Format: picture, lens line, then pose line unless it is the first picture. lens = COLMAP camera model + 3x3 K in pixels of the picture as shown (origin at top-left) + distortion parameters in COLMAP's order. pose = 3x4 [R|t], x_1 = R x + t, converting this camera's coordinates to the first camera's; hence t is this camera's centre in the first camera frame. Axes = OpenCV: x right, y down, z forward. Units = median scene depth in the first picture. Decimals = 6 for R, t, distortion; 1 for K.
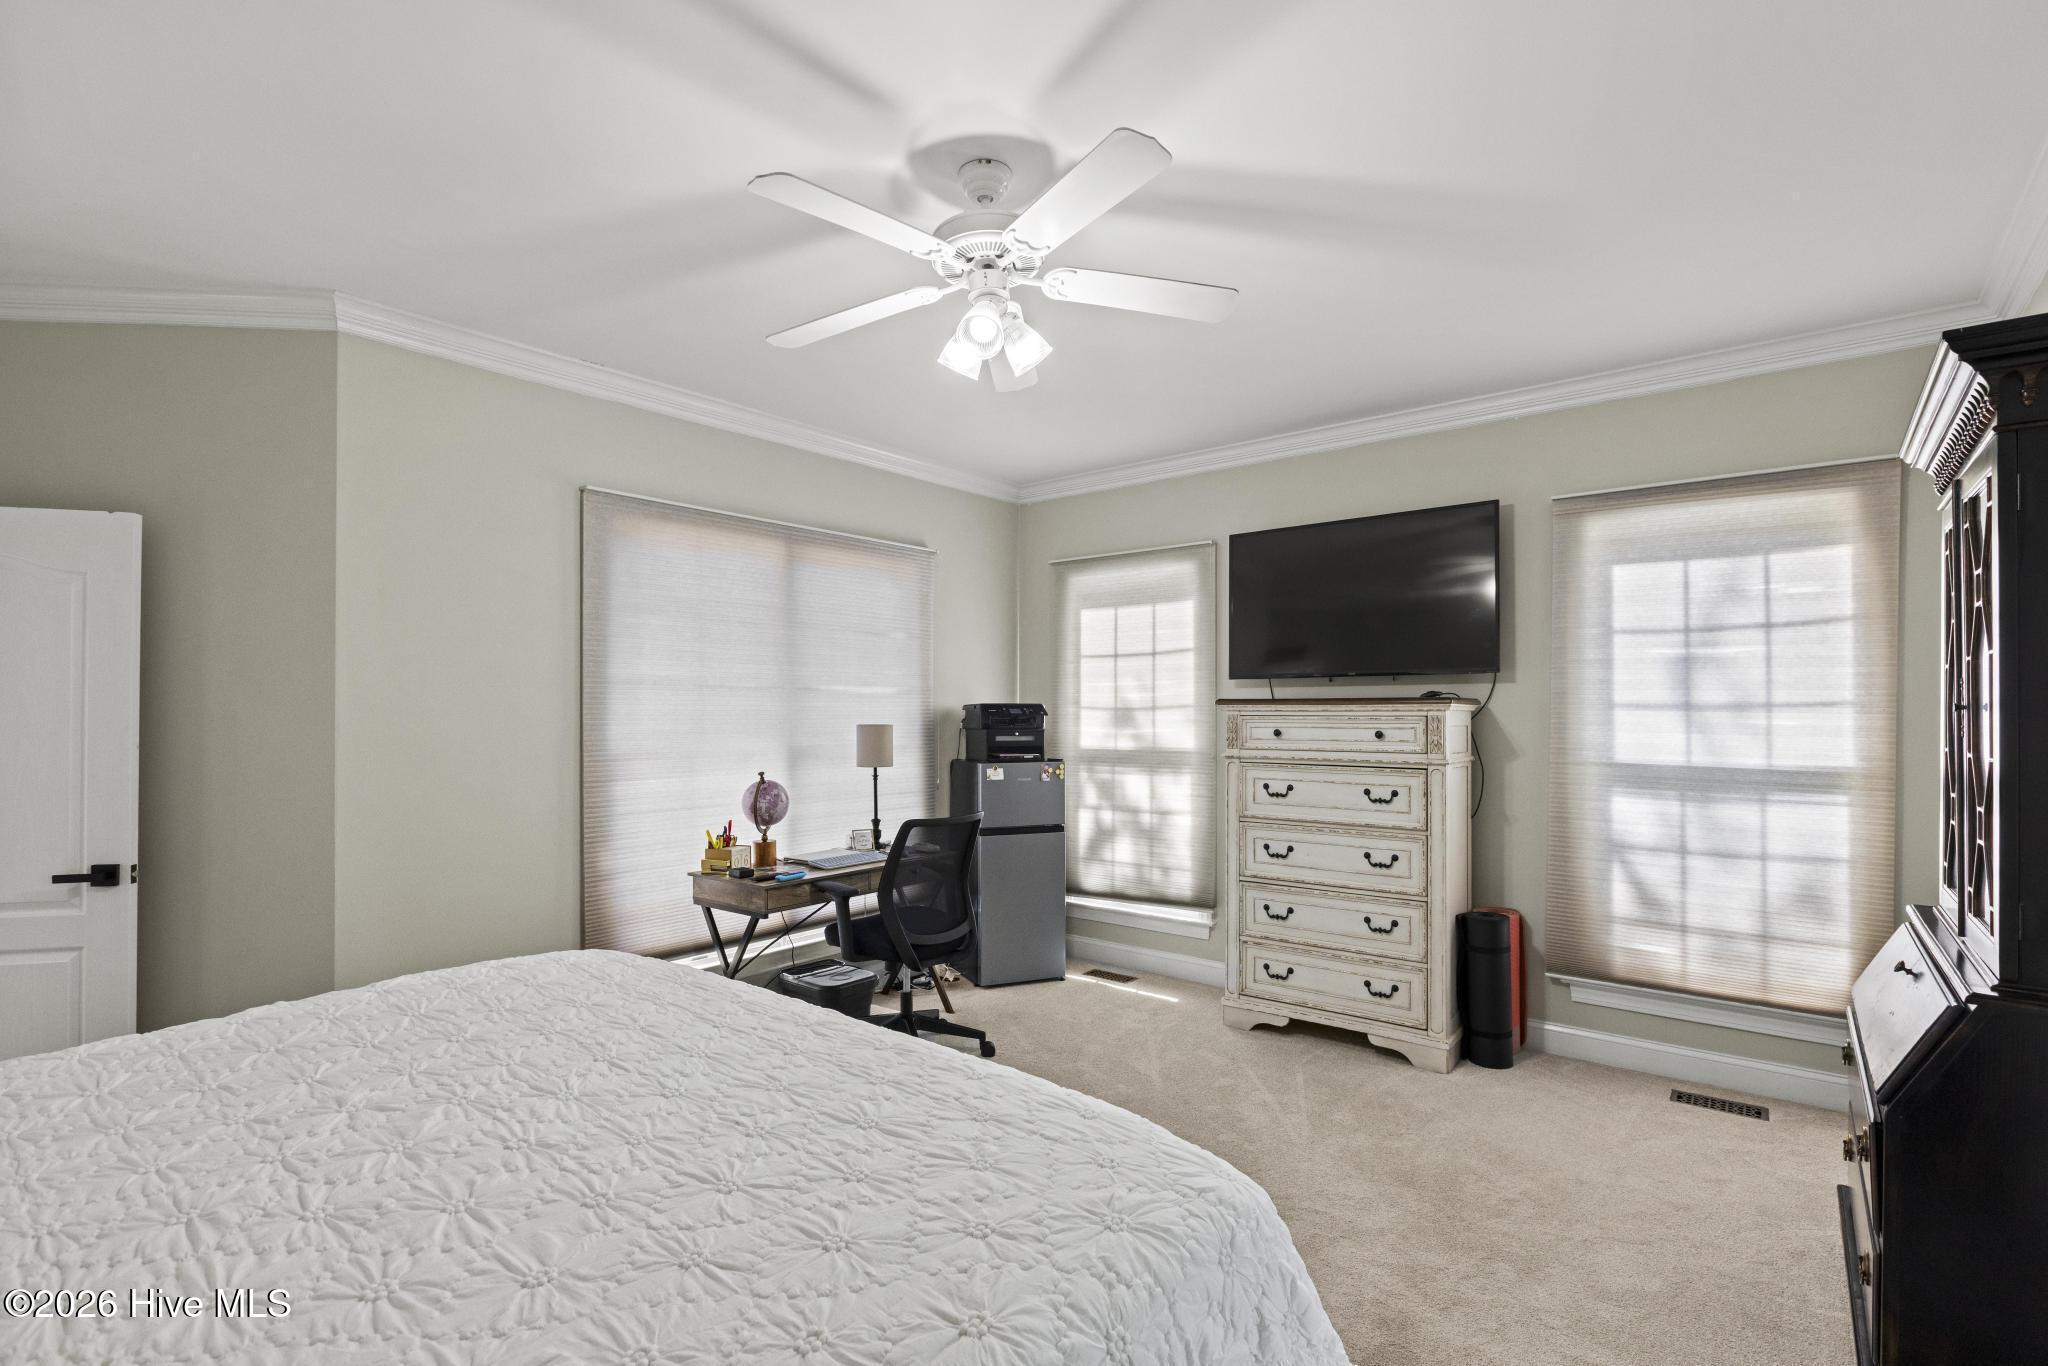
lens RADIAL K [[947.7, 0, 1015.5], [0, 947.7, 684.8], [0, 0, 1]] dist [0.005450, -0.000089]
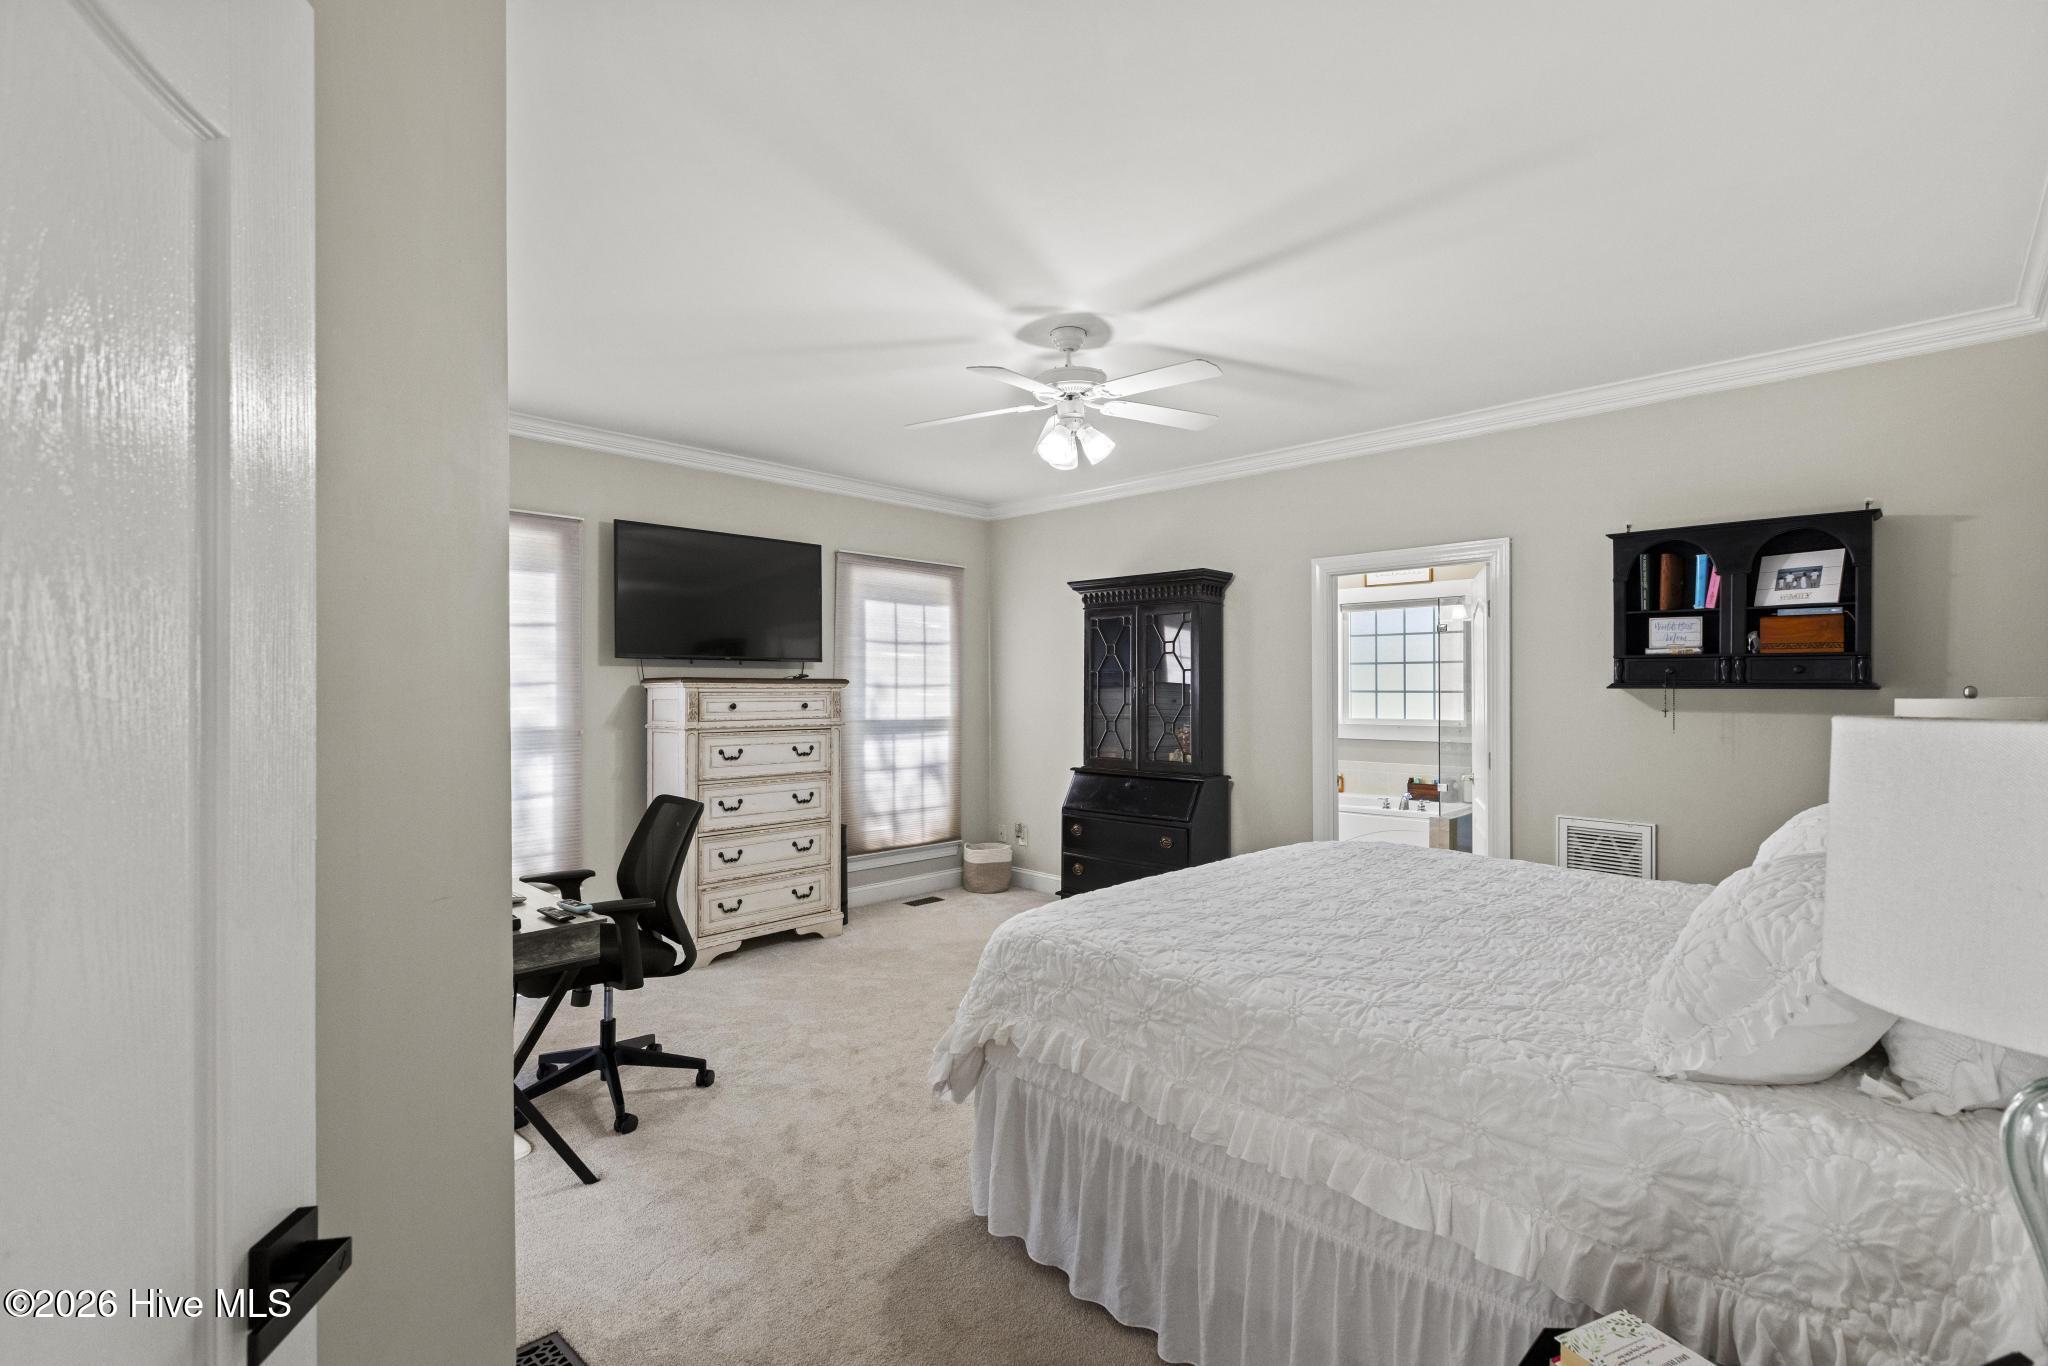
lens RADIAL K [[940.7, 0, 954.3], [0, 940.7, 694.2], [0, 0, 1]] dist [0.003616, -0.000185]
pose [[0.134756, 0.001645, 0.990877, -0.889022], [-0.021886, 0.999760, 0.001316, 0.029251], [-0.990637, -0.021864, 0.134760, 0.587626]]
